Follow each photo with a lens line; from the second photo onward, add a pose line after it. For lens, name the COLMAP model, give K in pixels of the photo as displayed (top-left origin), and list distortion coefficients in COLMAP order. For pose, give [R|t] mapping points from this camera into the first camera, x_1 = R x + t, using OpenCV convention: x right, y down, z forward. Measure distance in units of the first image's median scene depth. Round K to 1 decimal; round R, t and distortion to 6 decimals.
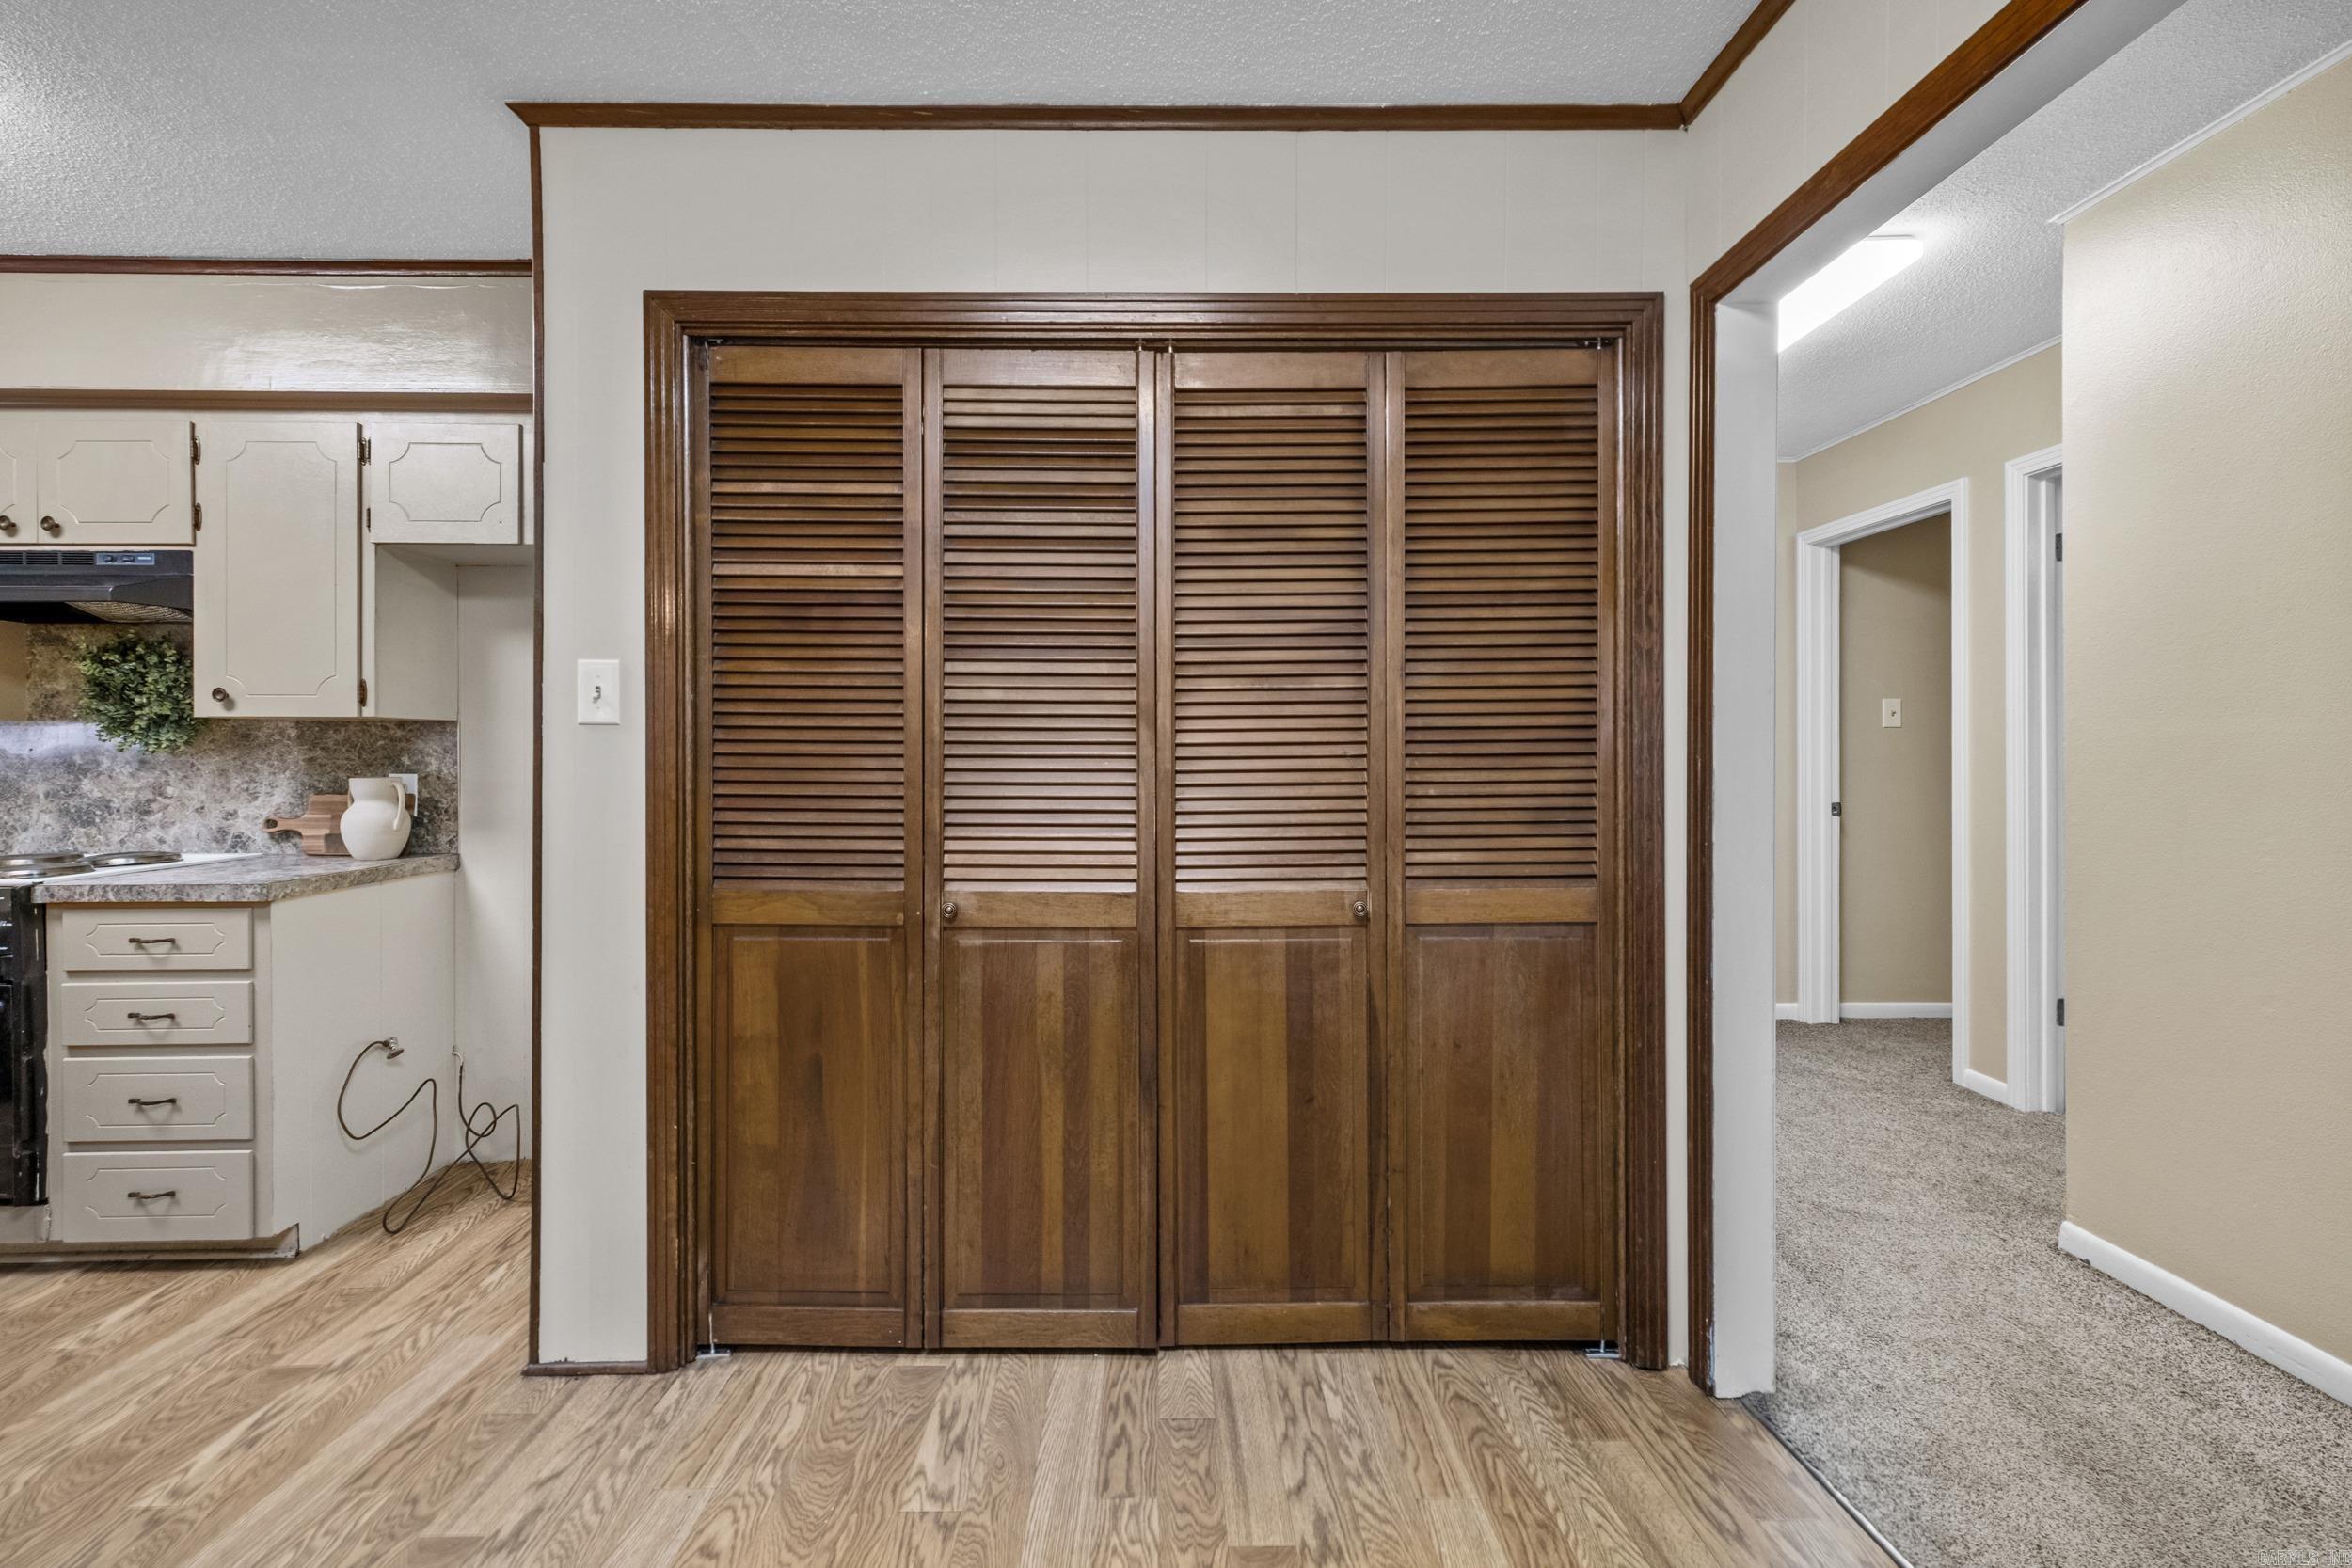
lens RADIAL K [[1015.0, 0, 1168.0], [0, 1015.0, 745.5], [0, 0, 1]] dist [0.003913, 0.000529]
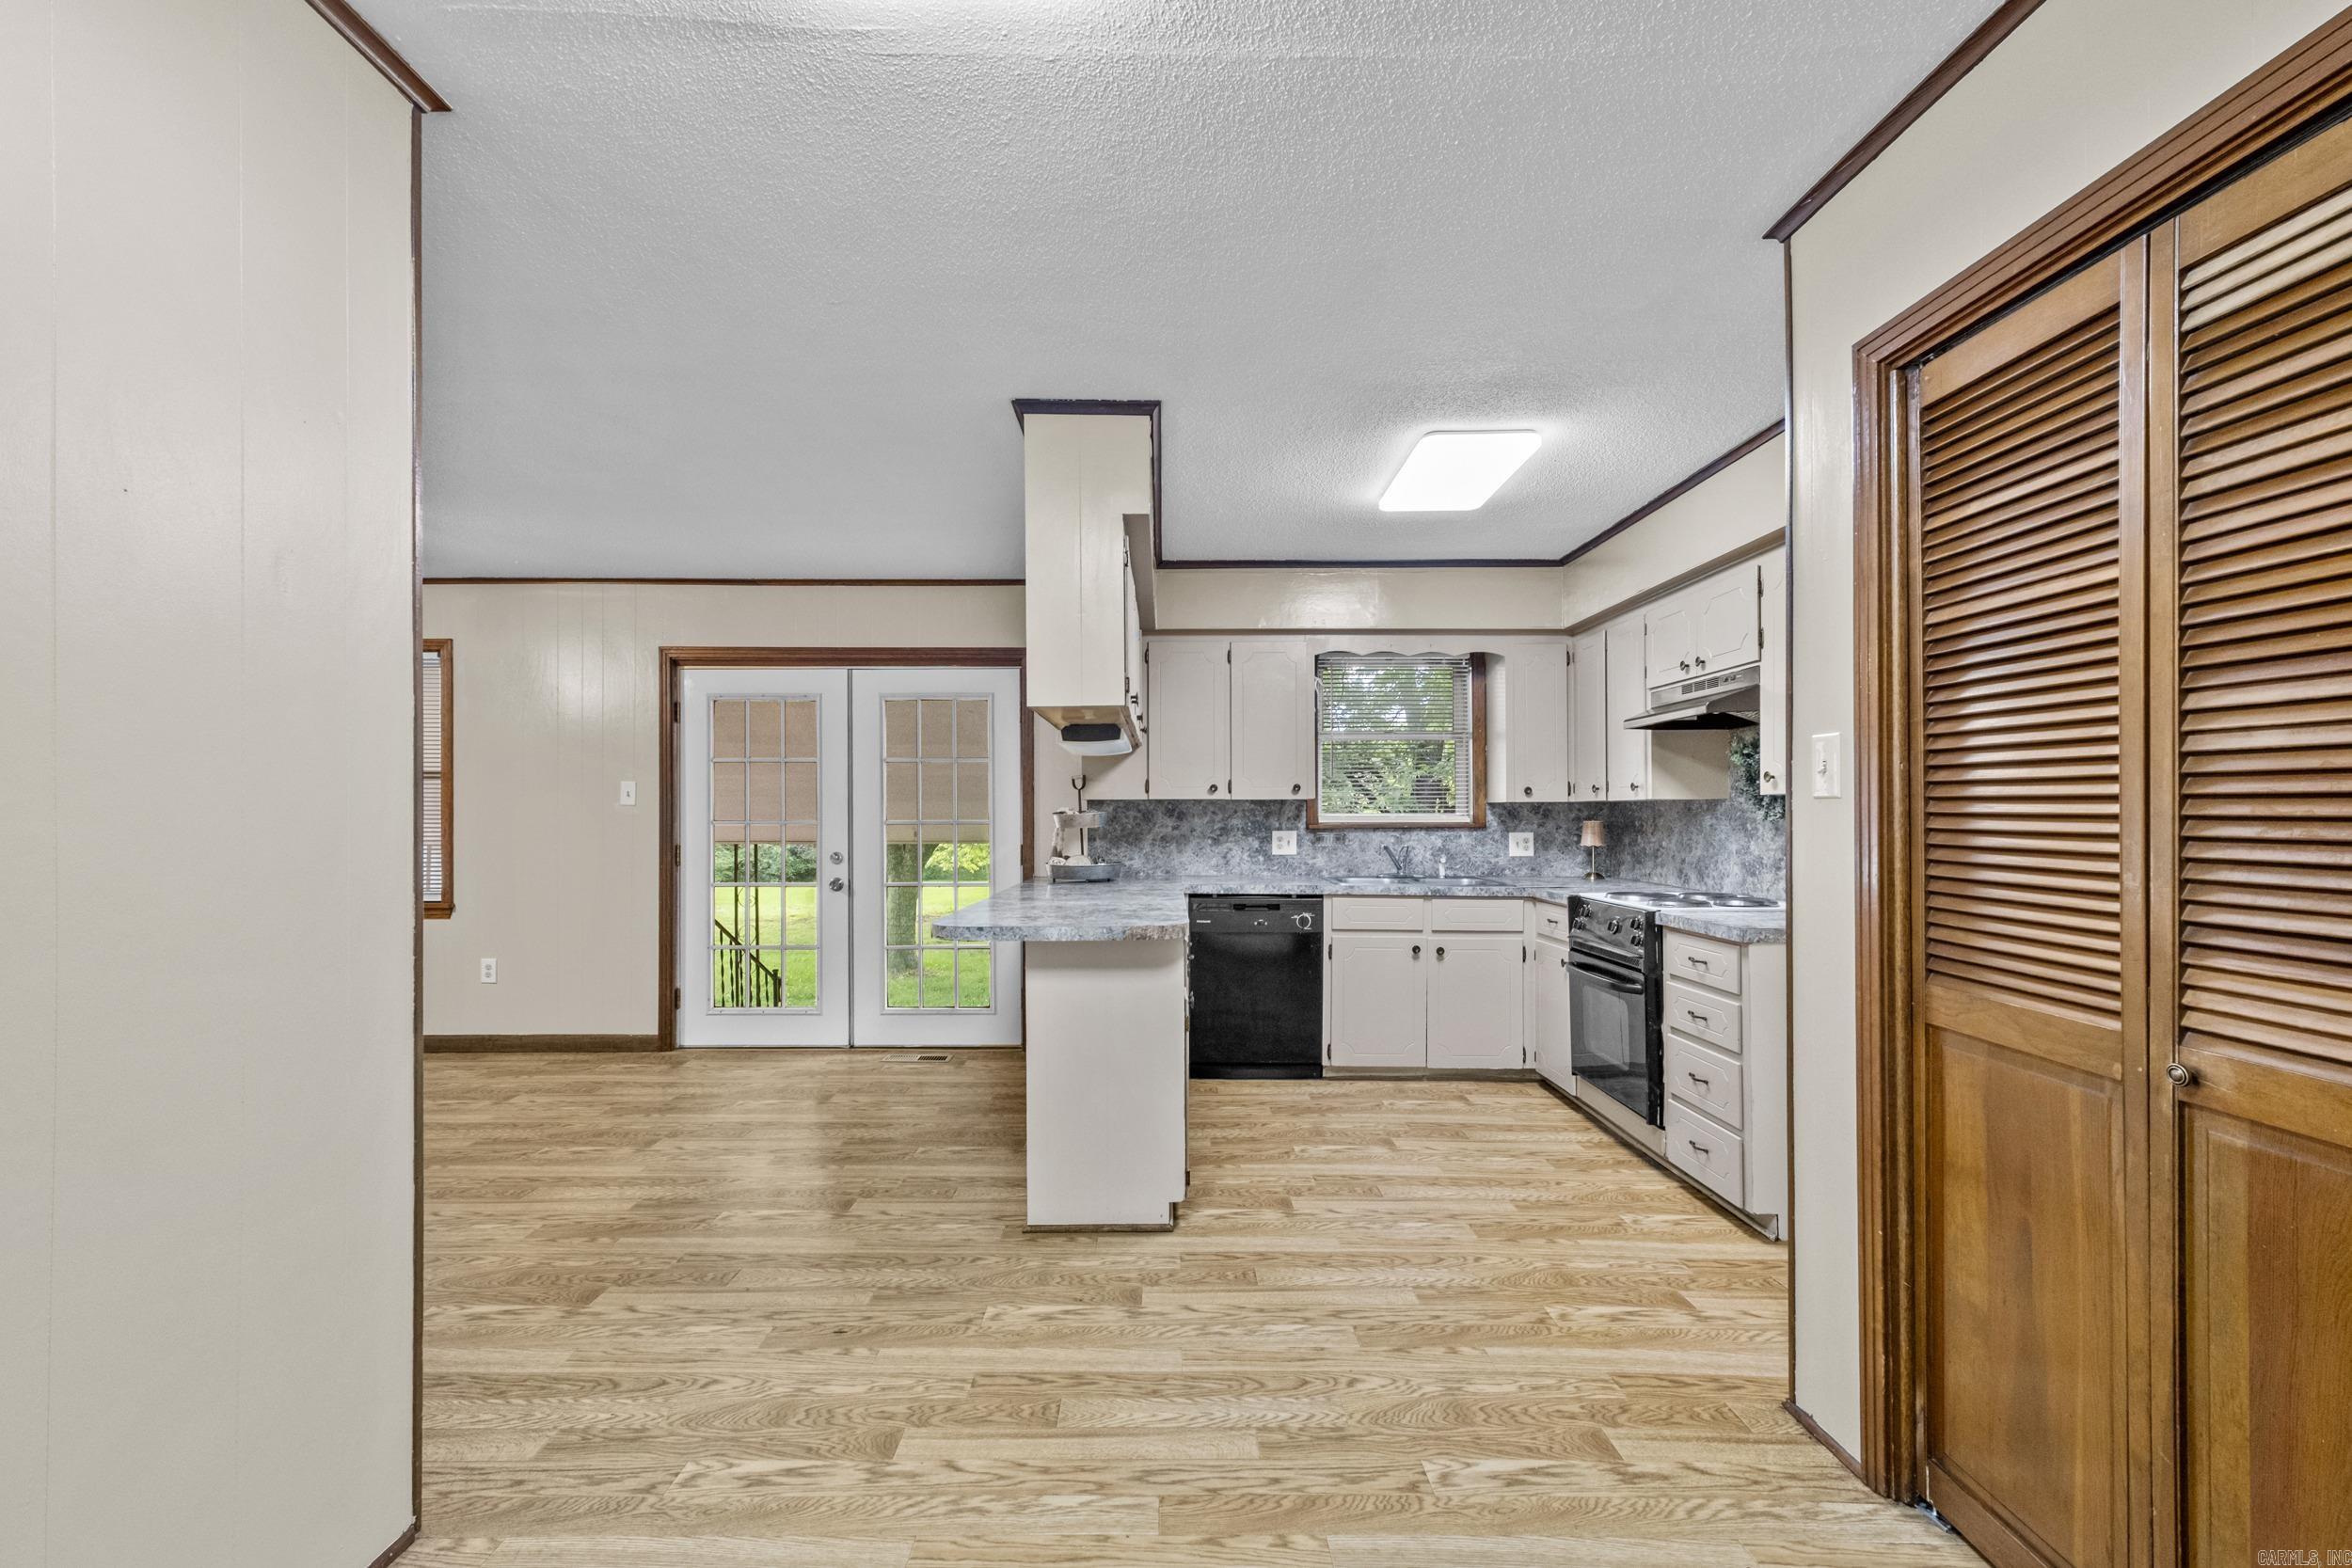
lens RADIAL K [[1021.6, 0, 1161.9], [0, 1021.6, 812.3], [0, 0, 1]] dist [-0.000065, 0.000082]
pose [[-0.013390, -0.001831, -0.999909, 0.343922], [0.001808, 0.999997, -0.001856, -0.005095], [0.999909, -0.001832, -0.013386, 0.273115]]
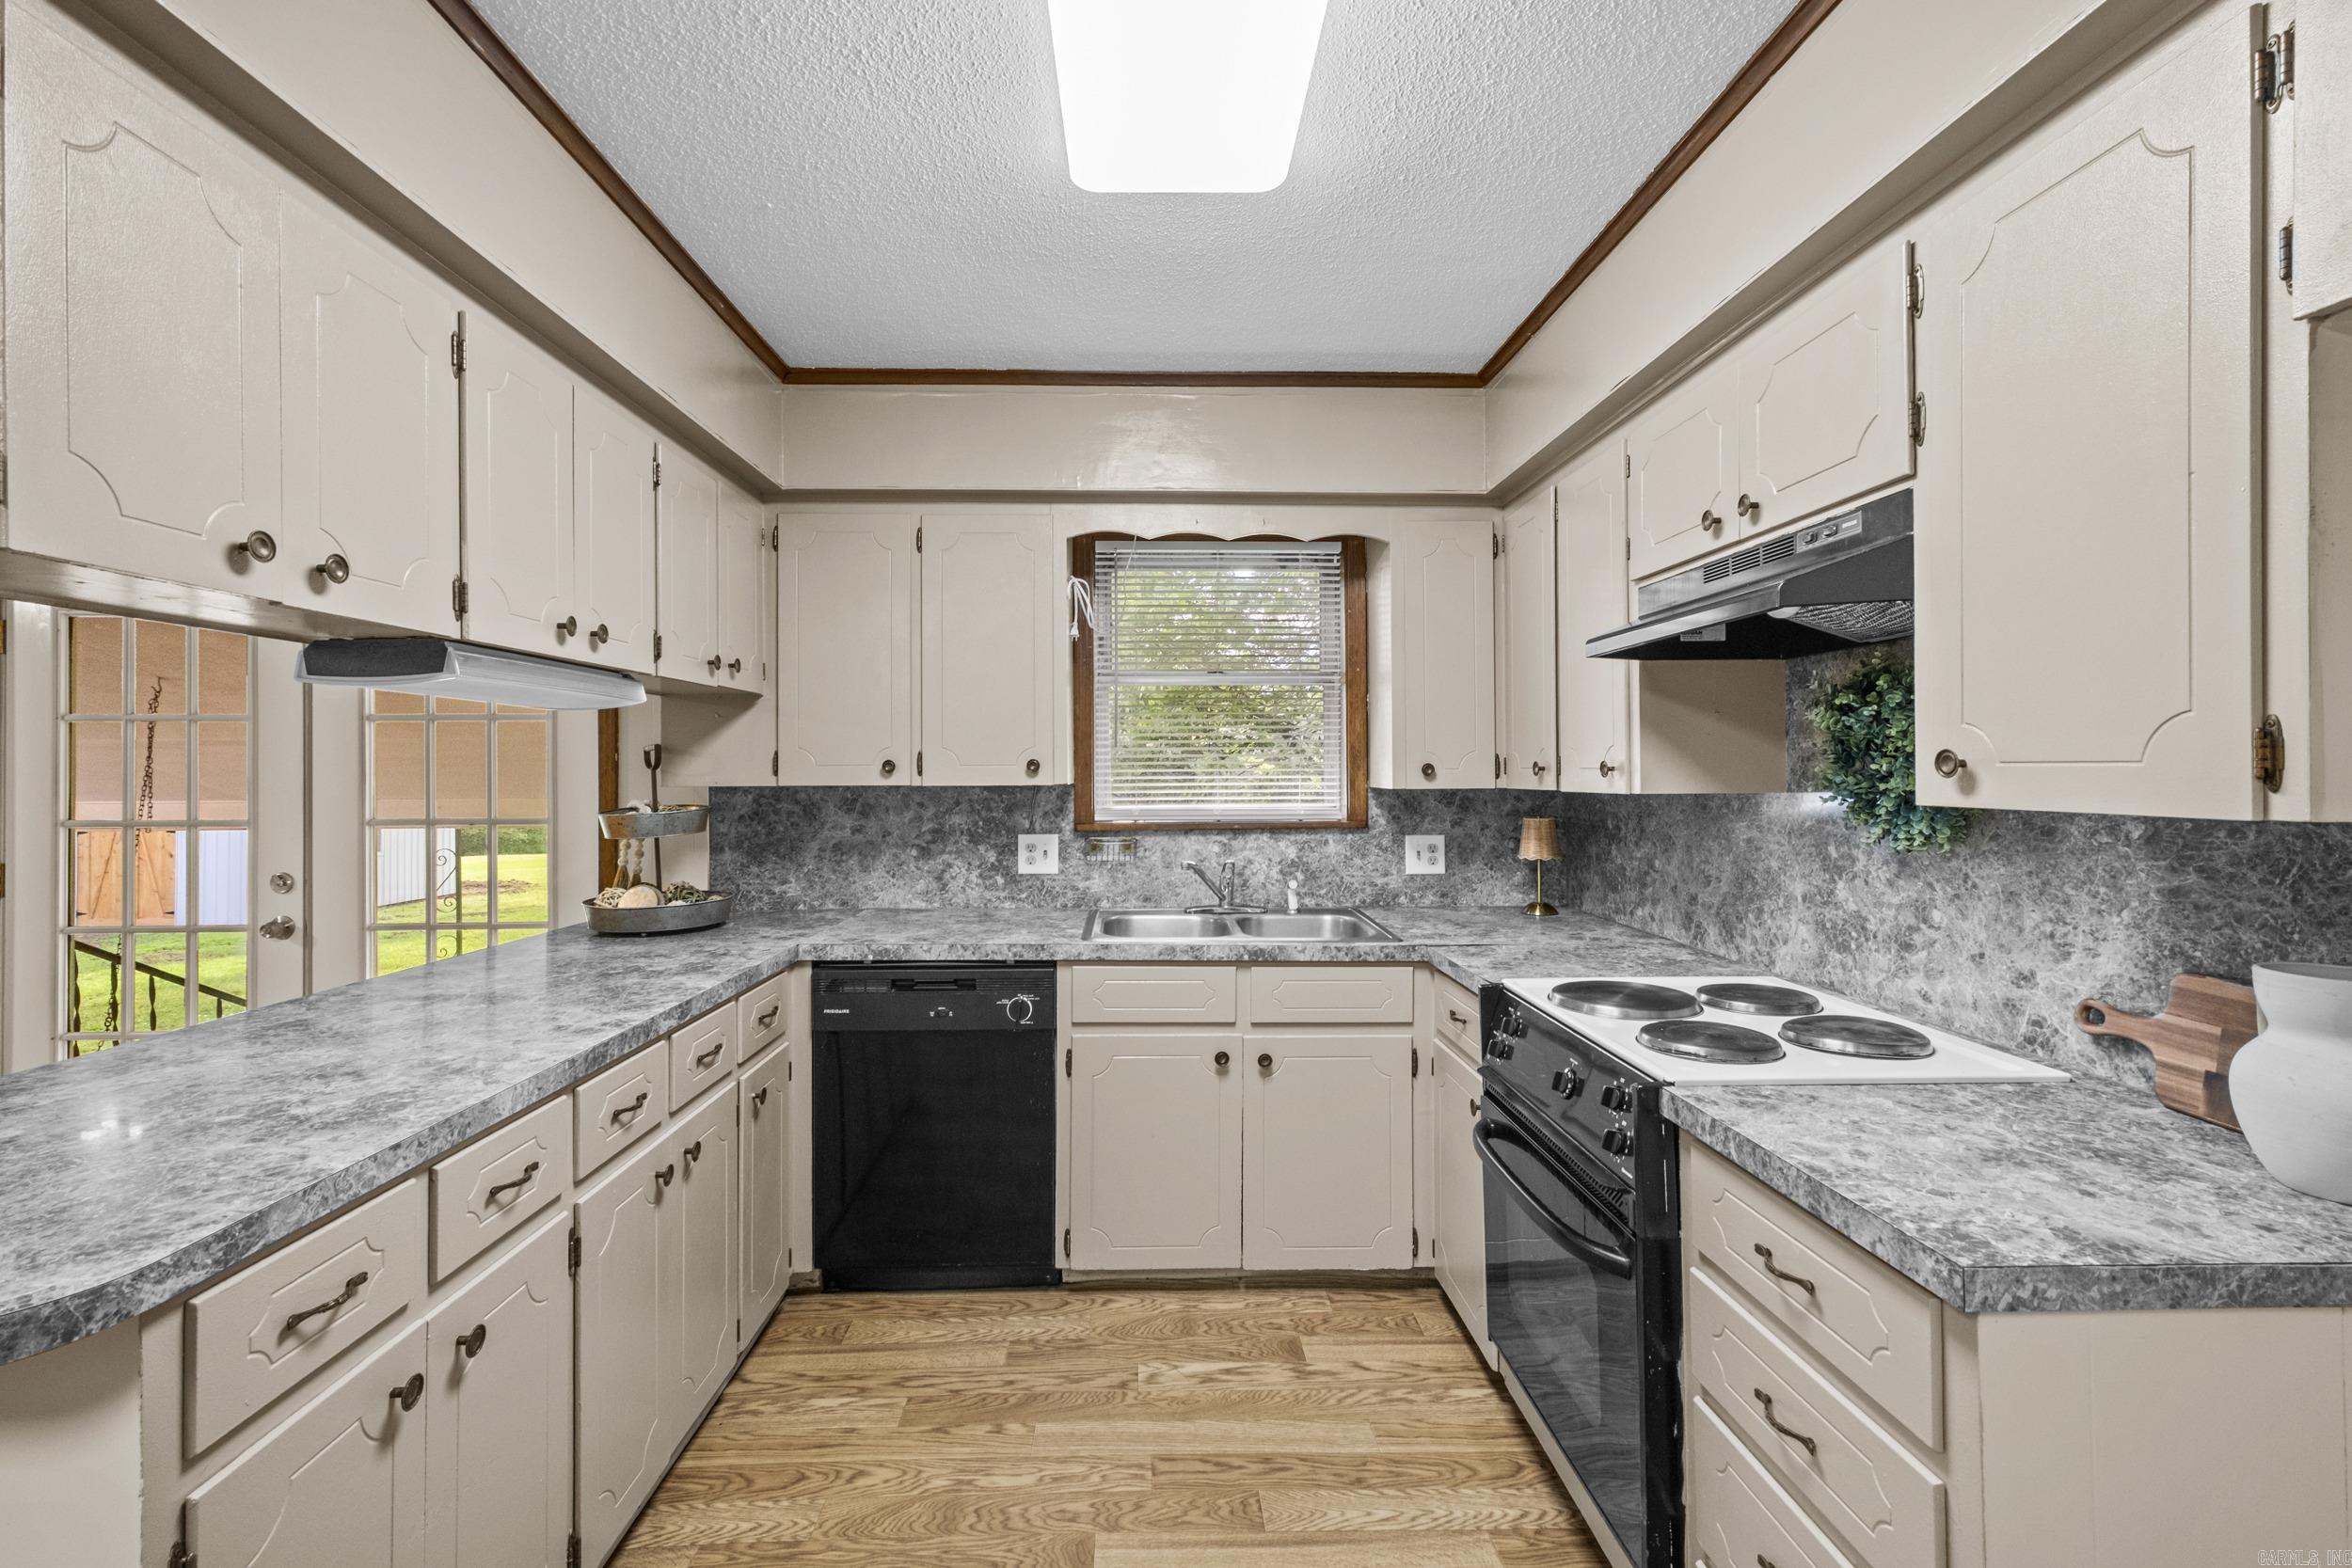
lens RADIAL K [[1031.7, 0, 1173.5], [0, 1031.7, 765.7], [0, 0, 1]] dist [0.002844, 0.006485]
pose [[0.026771, -0.004805, -0.999630, -0.447477], [0.003500, 0.999983, -0.004713, -0.048116], [0.999635, -0.003372, 0.026787, 0.621671]]
